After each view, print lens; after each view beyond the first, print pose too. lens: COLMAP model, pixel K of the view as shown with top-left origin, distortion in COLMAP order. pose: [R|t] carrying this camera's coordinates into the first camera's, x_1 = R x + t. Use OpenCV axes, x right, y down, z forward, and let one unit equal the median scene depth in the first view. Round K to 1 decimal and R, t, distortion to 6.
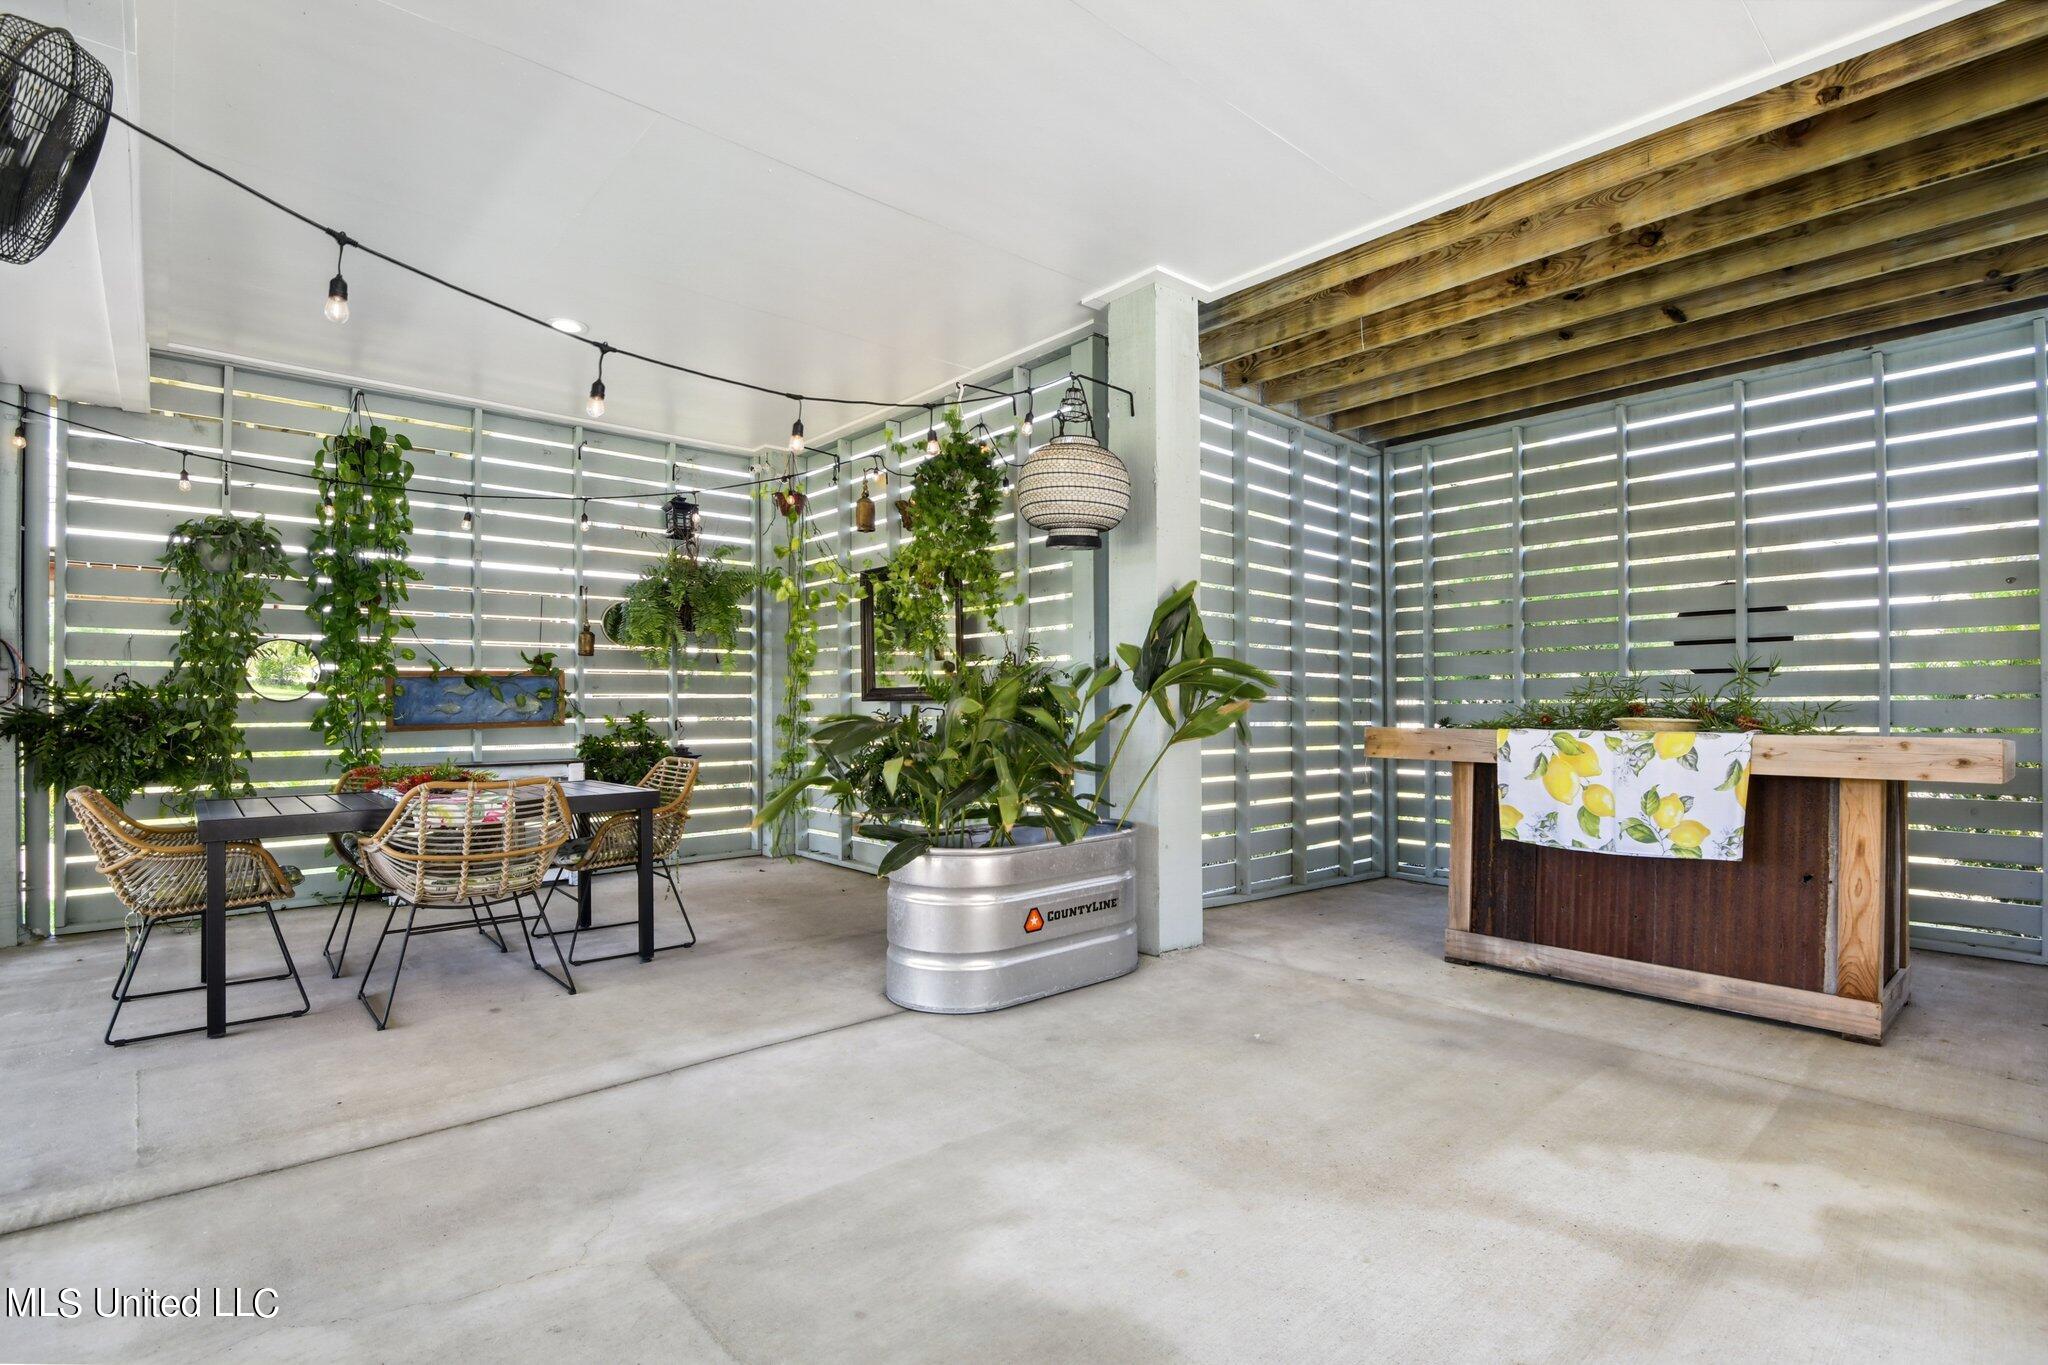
lens RADIAL K [[957.3, 0, 1020.5], [0, 957.3, 691.1], [0, 0, 1]] dist [-0.013225, -0.000206]
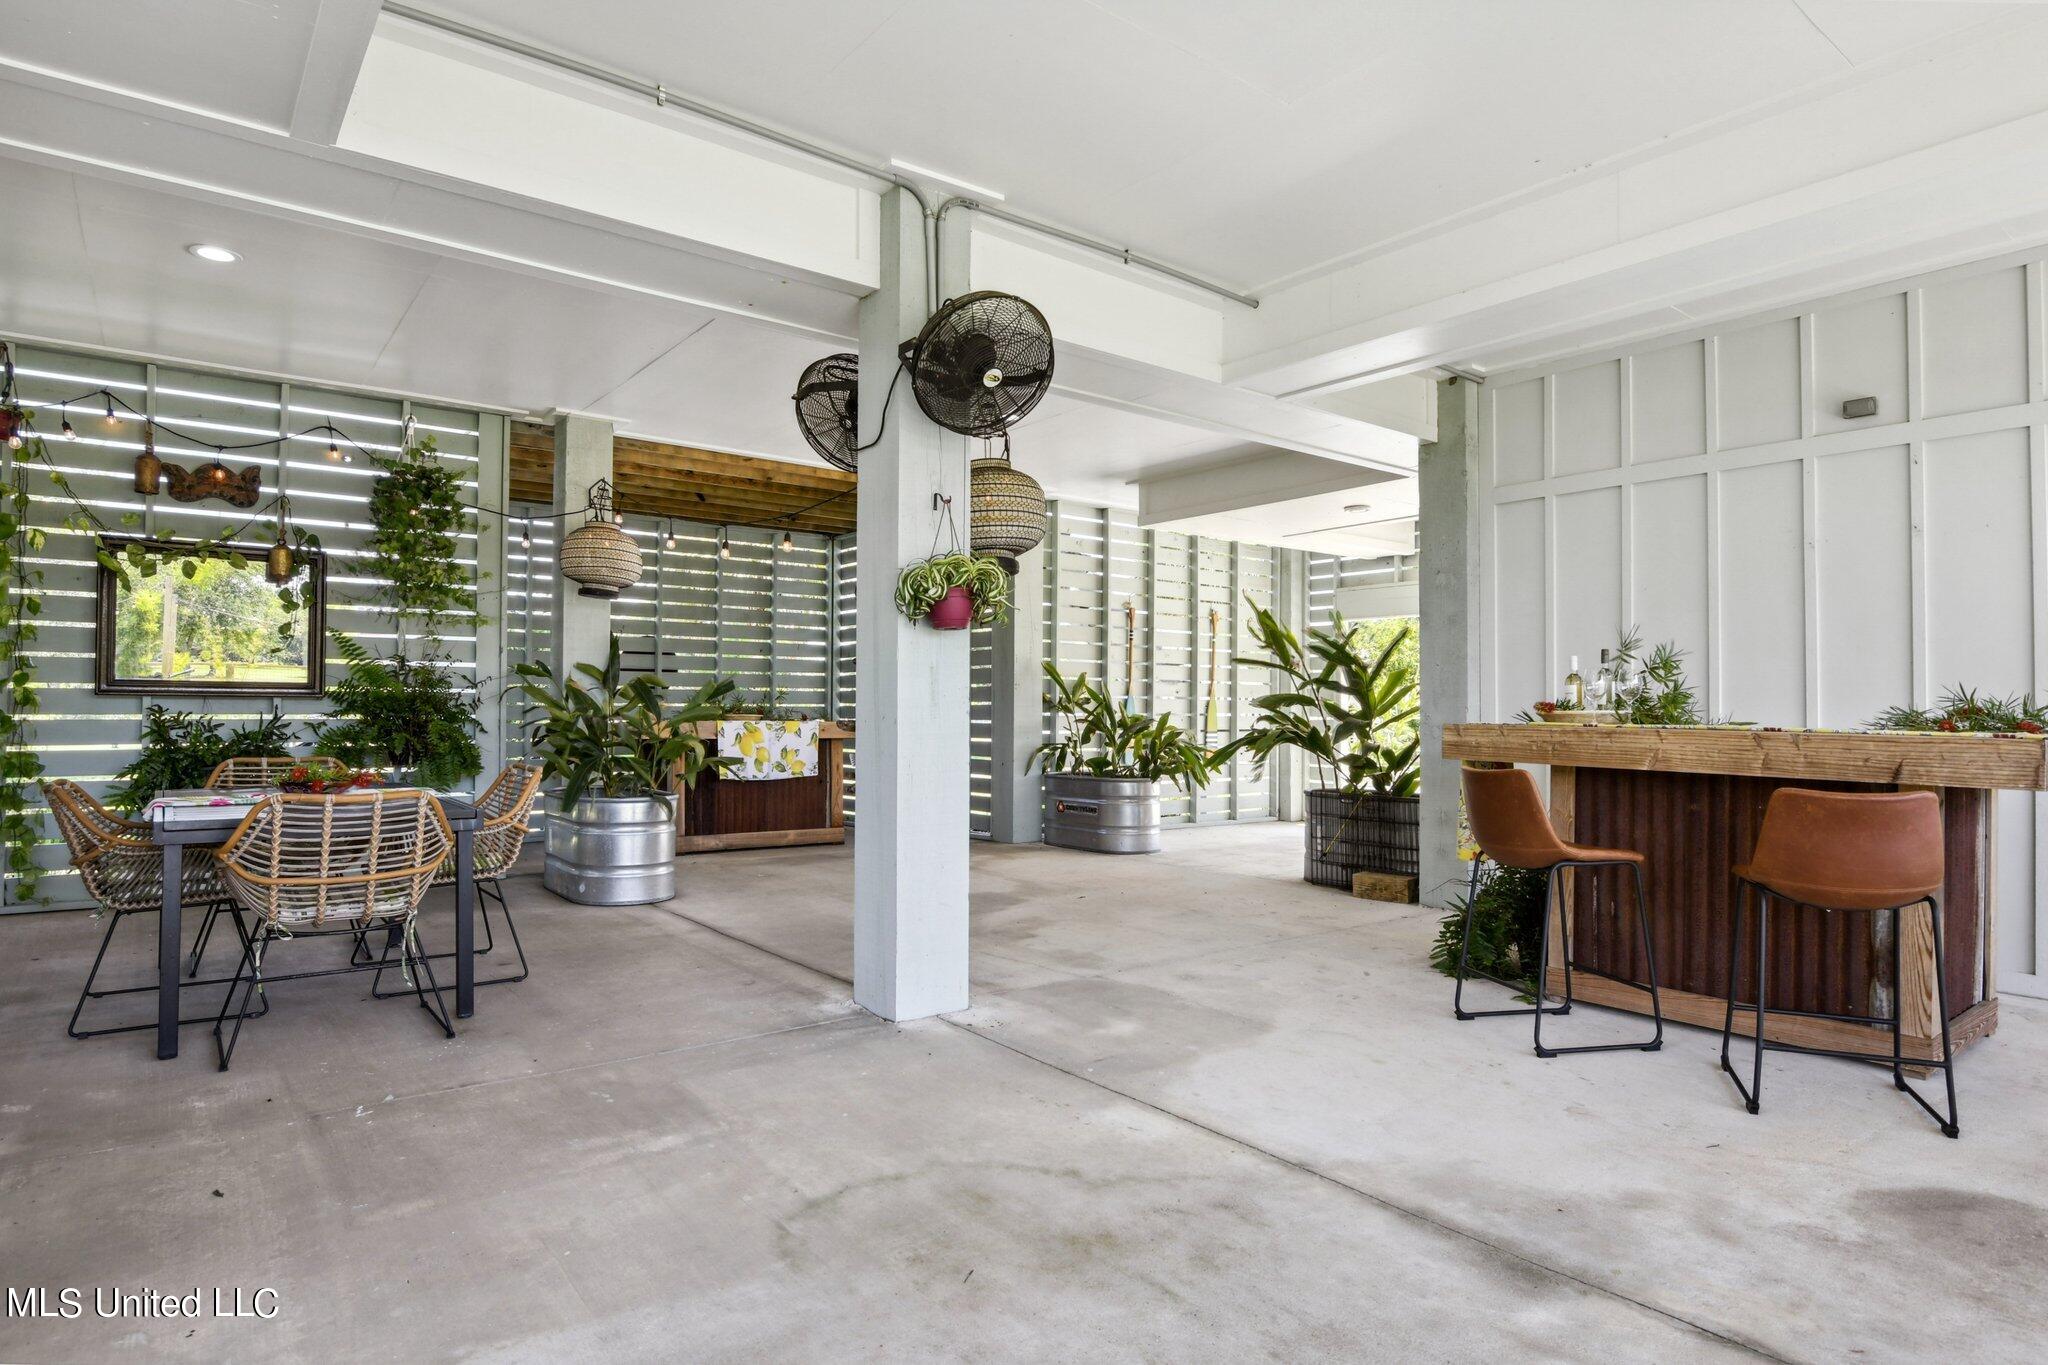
lens RADIAL K [[1128.9, 0, 1024.0], [0, 1128.9, 682.5], [0, 0, 1]] dist [-0.024636, 0.000205]
pose [[0.063901, 0.030374, 0.997494, -1.886479], [-0.017808, 0.999412, -0.029291, 0.021185], [-0.997797, -0.015891, 0.064405, 0.293882]]
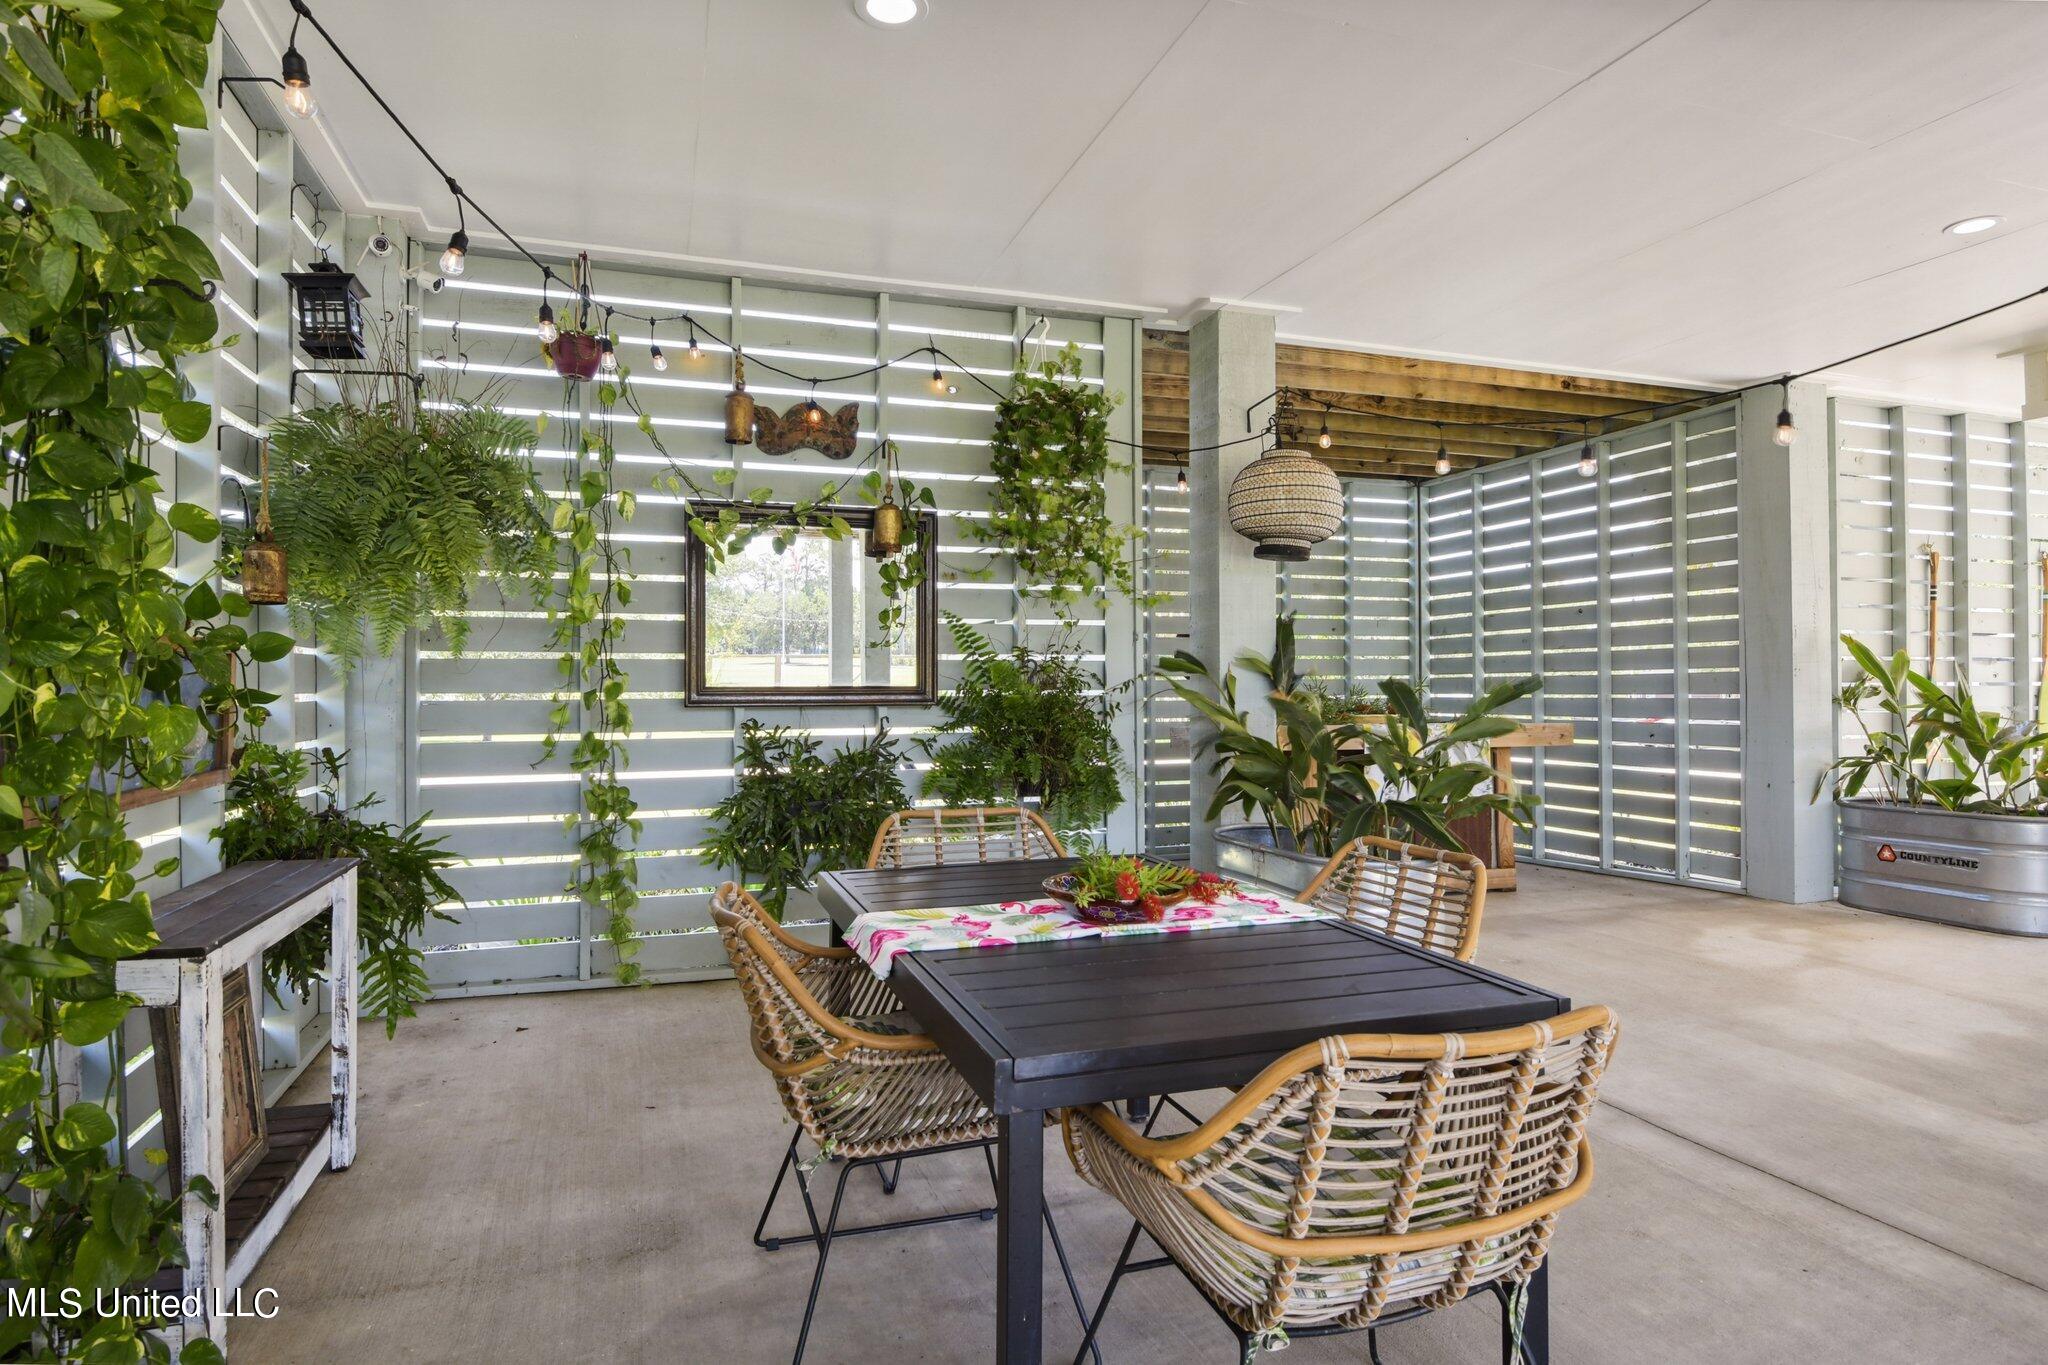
lens RADIAL K [[1130.8, 0, 1028.6], [0, 1130.8, 659.6], [0, 0, 1]] dist [-0.002597, -0.001290]
pose [[0.383349, 0.025801, 0.923243, -1.362830], [-0.009962, 0.999667, -0.023800, -0.013229], [-0.923550, -0.000074, 0.383478, 0.936105]]
